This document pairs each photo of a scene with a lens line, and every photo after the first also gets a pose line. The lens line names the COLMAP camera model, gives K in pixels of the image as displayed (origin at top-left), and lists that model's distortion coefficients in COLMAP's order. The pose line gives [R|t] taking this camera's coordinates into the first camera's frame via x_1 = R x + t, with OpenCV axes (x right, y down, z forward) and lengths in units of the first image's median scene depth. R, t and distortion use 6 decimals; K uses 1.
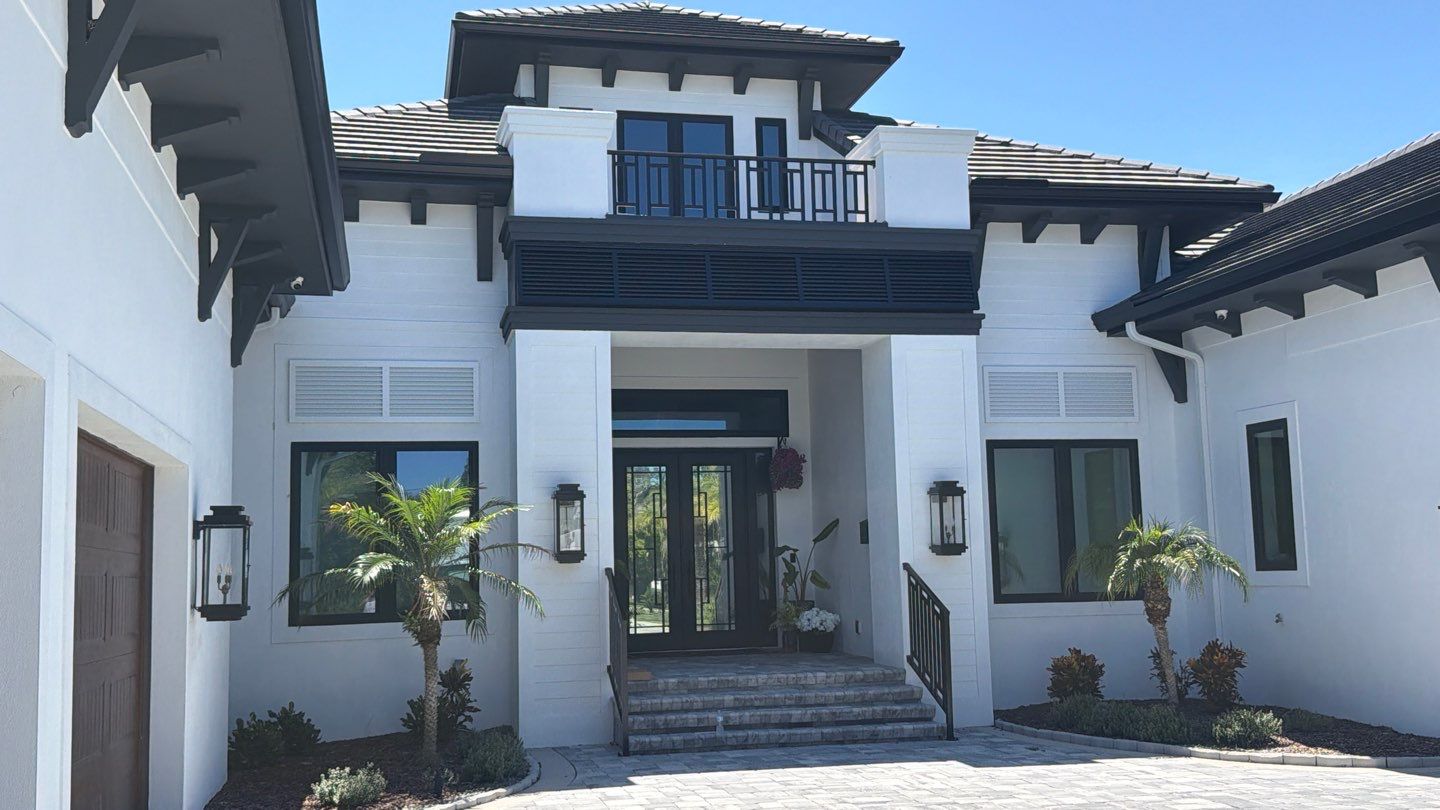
lens RADIAL K [[1490.1, 0, 718.2], [0, 1490.1, 419.1], [0, 0, 1]] dist [0.104974, 0.006706]
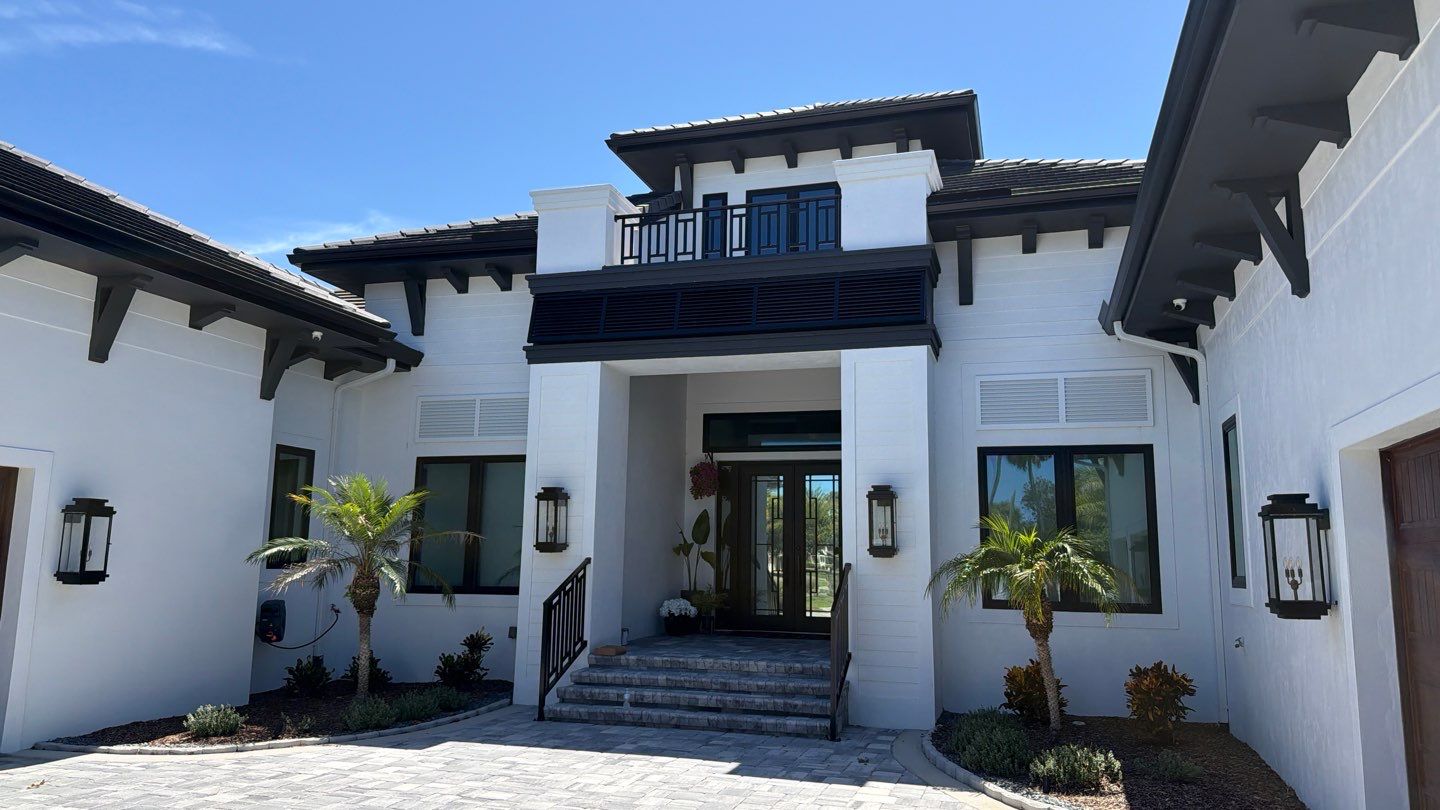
lens RADIAL K [[1007.7, 0, 720.0], [0, 1007.7, 405.0], [0, 0, 1]] dist [0.056947, -0.000889]
pose [[0.862336, -0.039884, -0.504763, 0.395726], [0.015598, 0.998512, -0.052250, 0.019466], [0.506096, 0.037183, 0.861675, 0.321752]]
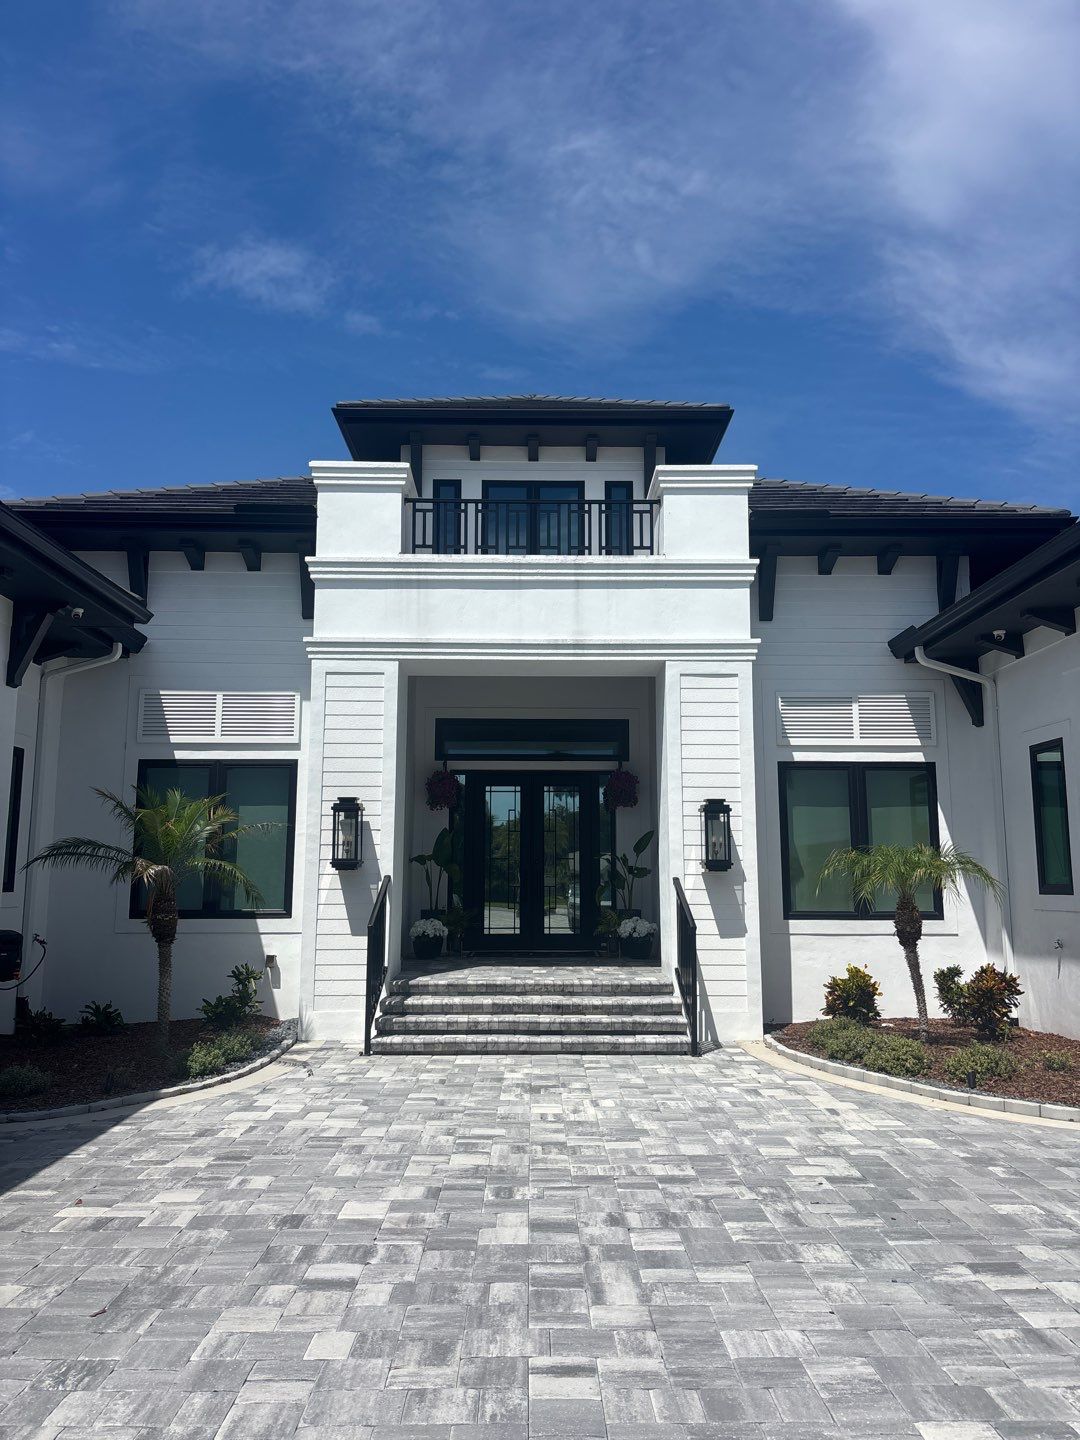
lens RADIAL K [[1087.6, 0, 540.0], [0, 1087.6, 720.0], [0, 0, 1]] dist [0.011366, 0.002003]
pose [[0.976005, -0.005033, -0.217691, 0.190402], [-0.003741, 0.999198, -0.039871, 0.016546], [0.217717, 0.039729, 0.975203, 0.229018]]
